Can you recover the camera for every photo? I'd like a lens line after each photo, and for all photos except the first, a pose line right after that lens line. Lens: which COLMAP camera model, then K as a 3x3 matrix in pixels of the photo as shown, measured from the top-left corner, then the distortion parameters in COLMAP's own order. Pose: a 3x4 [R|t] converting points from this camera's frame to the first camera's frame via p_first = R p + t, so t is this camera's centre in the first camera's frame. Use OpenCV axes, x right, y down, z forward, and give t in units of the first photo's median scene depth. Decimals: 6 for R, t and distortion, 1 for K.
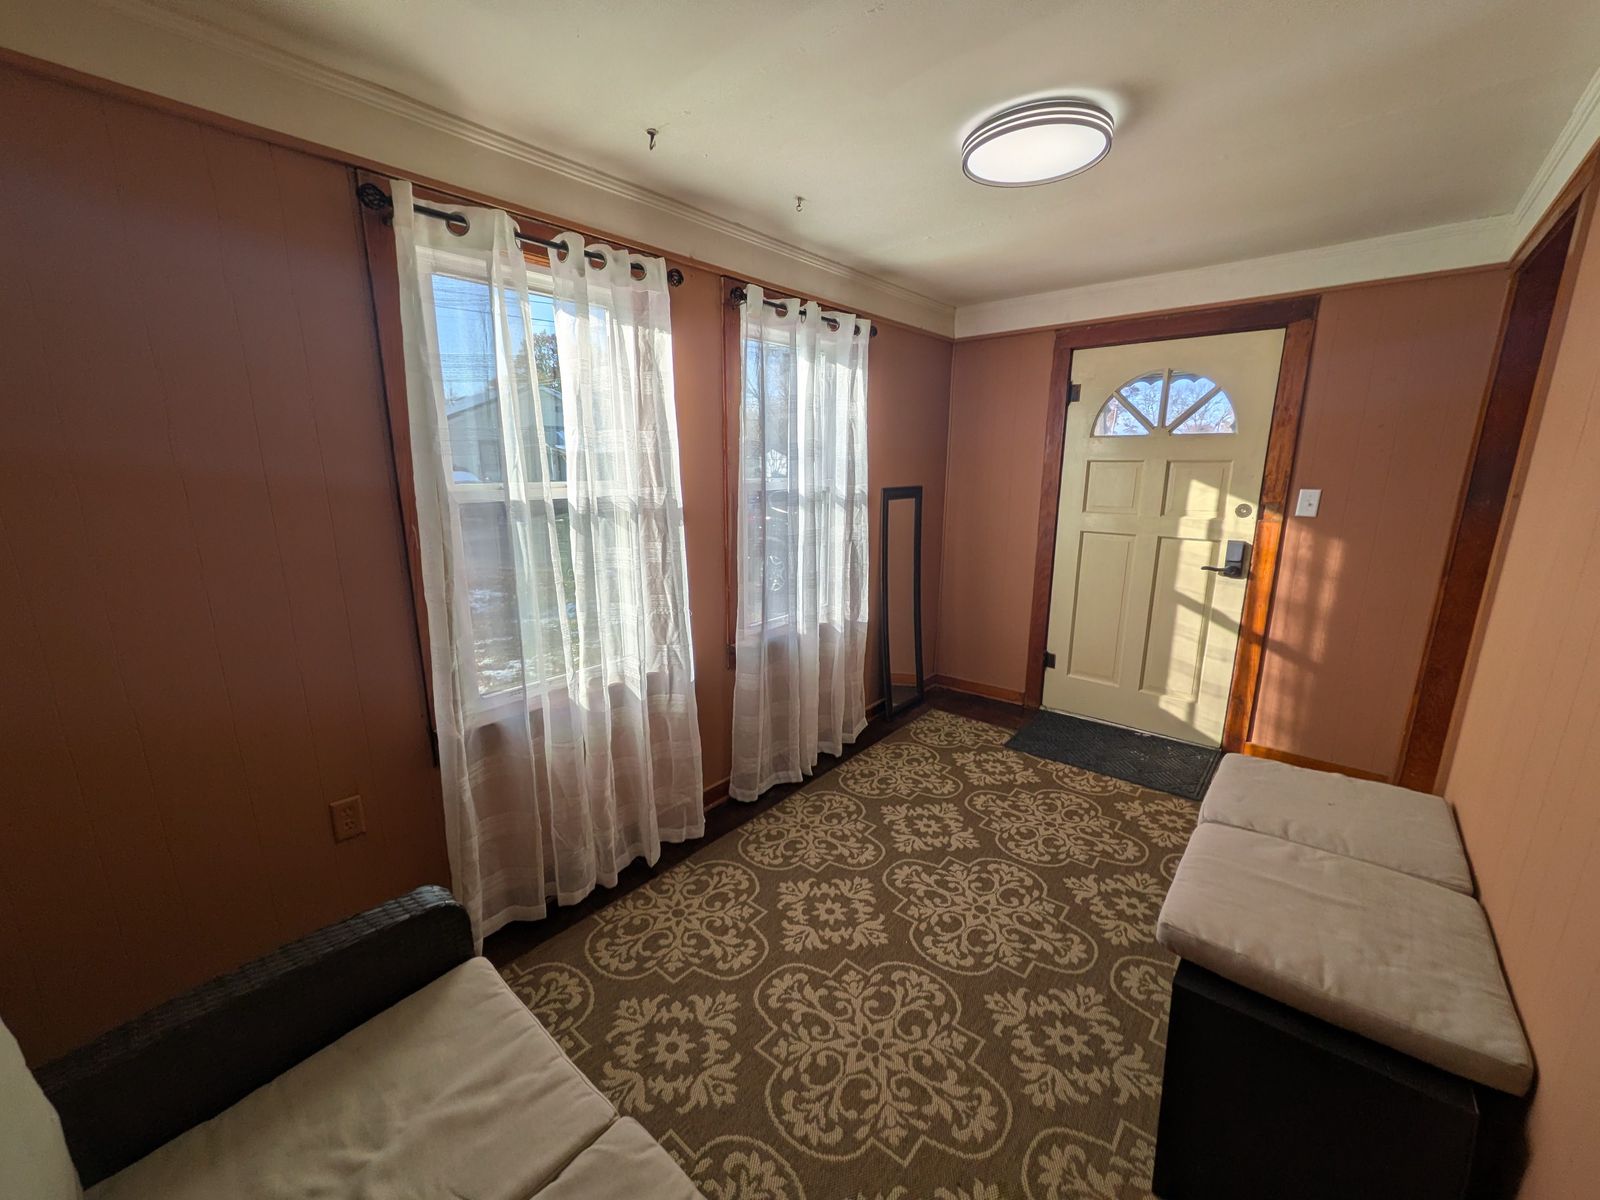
lens RADIAL K [[634.1, 0, 800.1], [0, 634.1, 597.3], [0, 0, 1]] dist [-0.003172, 0.000594]
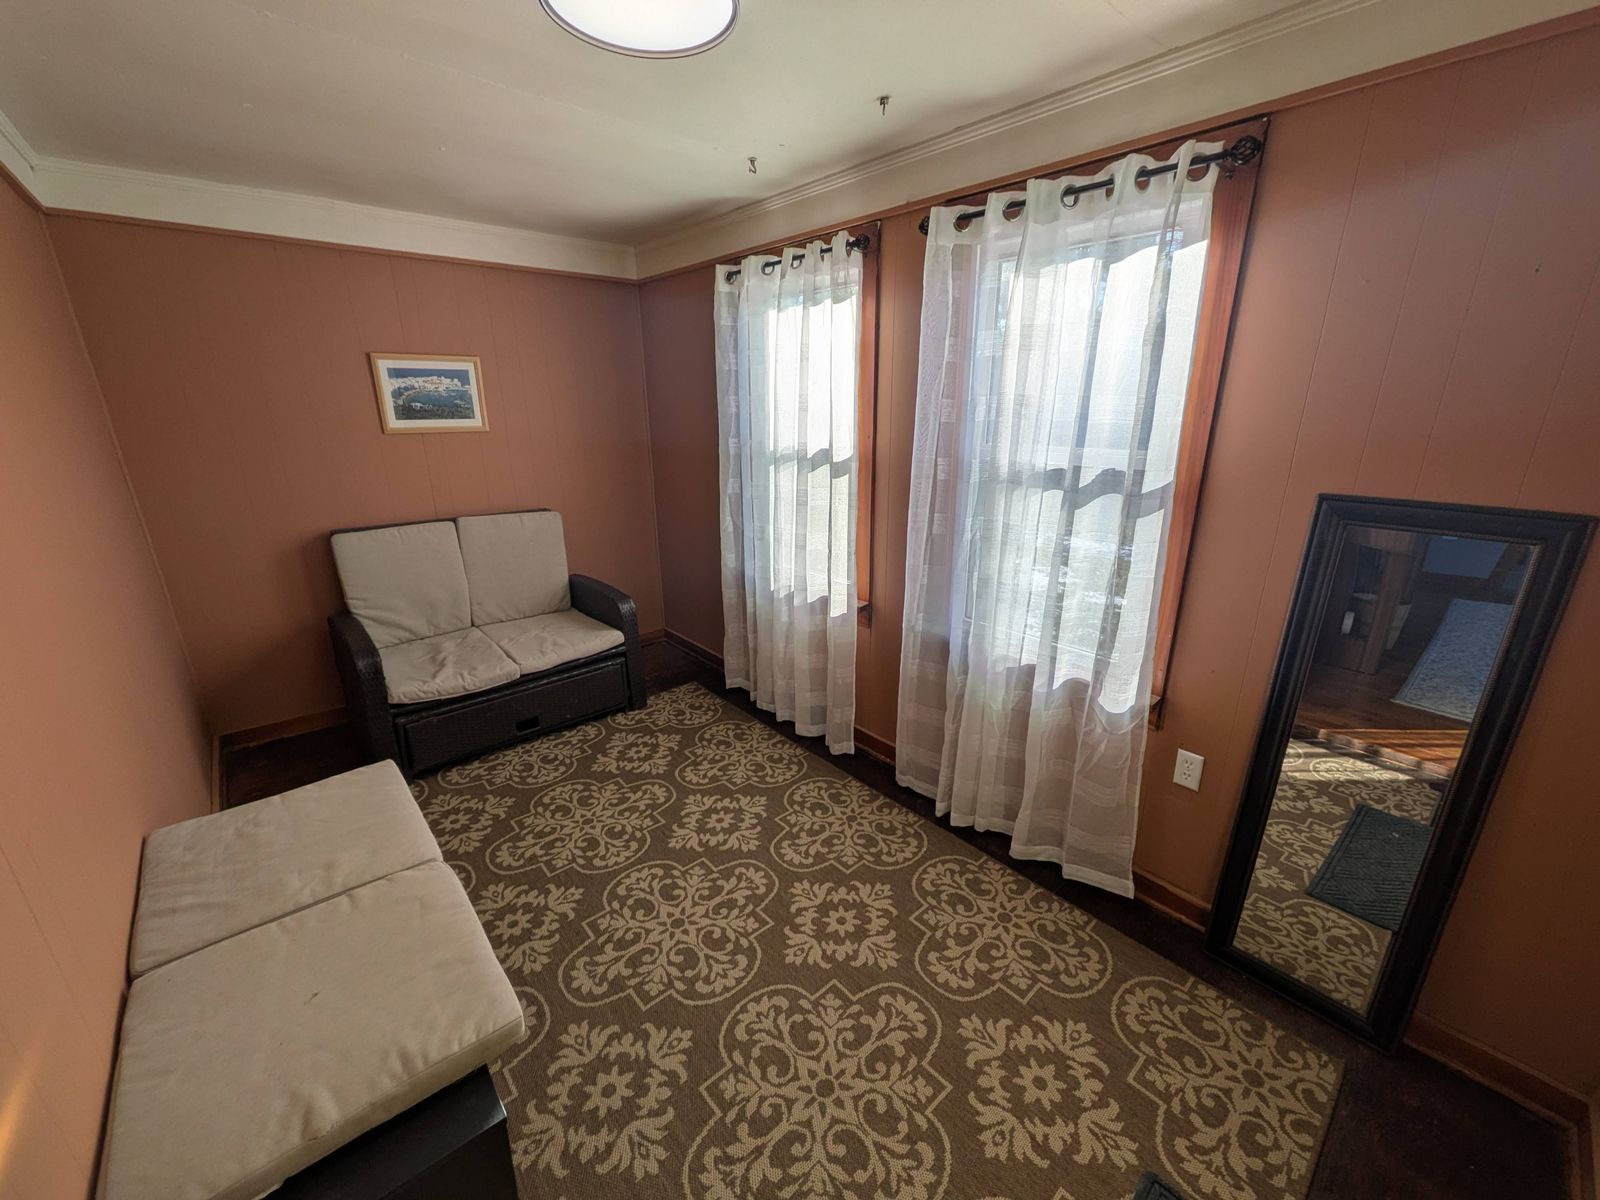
lens RADIAL K [[634.1, 0, 801.7], [0, 634.1, 606.8], [0, 0, 1]] dist [-0.003172, 0.000594]
pose [[-0.144006, 0.297785, -0.943709, 0.917315], [-0.217781, 0.920731, 0.323767, -0.241151], [0.965315, 0.252146, -0.067739, 1.042352]]
